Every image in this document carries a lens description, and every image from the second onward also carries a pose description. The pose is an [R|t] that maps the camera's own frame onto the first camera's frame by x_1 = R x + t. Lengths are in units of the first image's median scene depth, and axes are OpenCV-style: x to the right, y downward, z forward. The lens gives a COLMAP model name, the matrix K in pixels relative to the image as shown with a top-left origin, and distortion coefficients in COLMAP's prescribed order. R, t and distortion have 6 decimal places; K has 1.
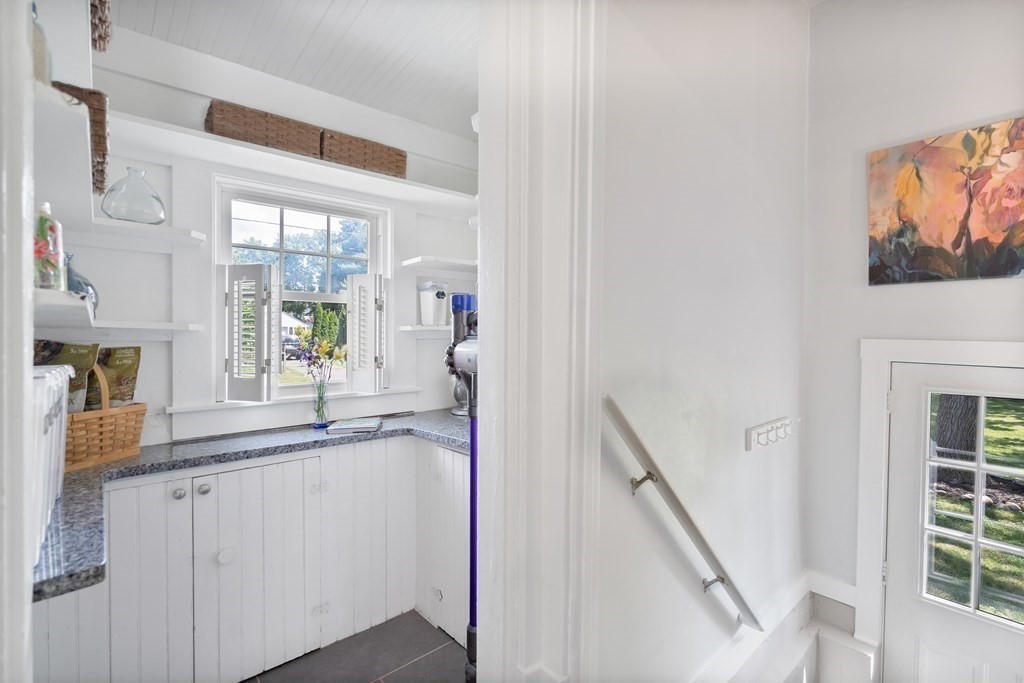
lens RADIAL K [[469.3, 0, 512.4], [0, 469.3, 339.1], [0, 0, 1]] dist [-0.000381, 0.000104]
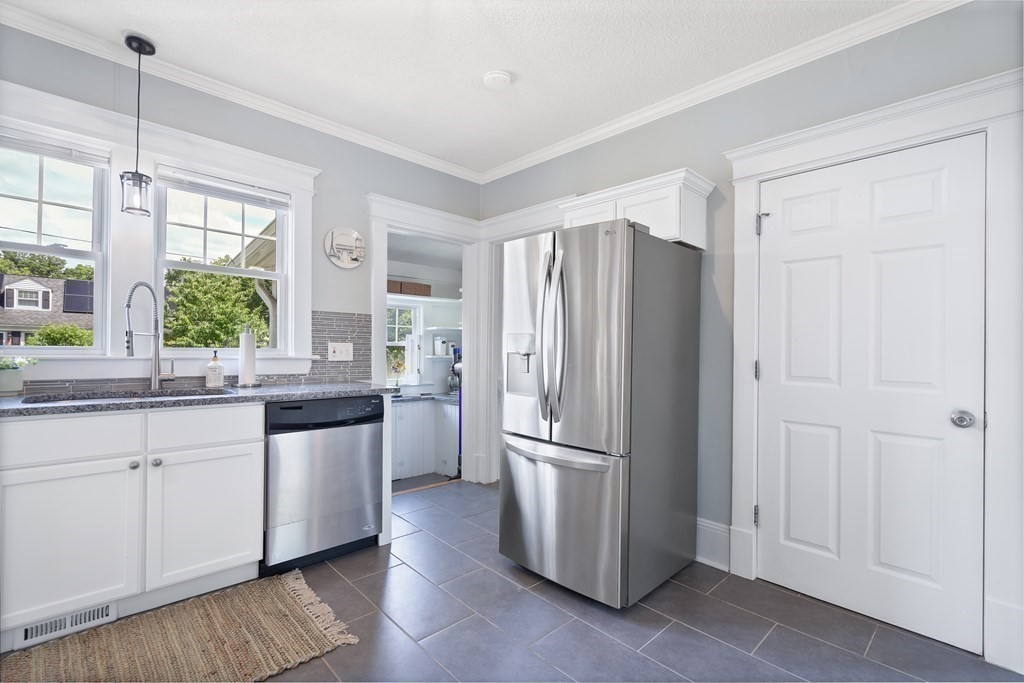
lens RADIAL K [[469.3, 0, 512.0], [0, 469.3, 346.0], [0, 0, 1]] dist [-0.000381, 0.000104]
pose [[0.998258, 0.000346, 0.058999, 0.052757], [0.000895, 0.999779, -0.020998, -0.030326], [-0.058993, 0.021015, 0.998037, -1.508409]]
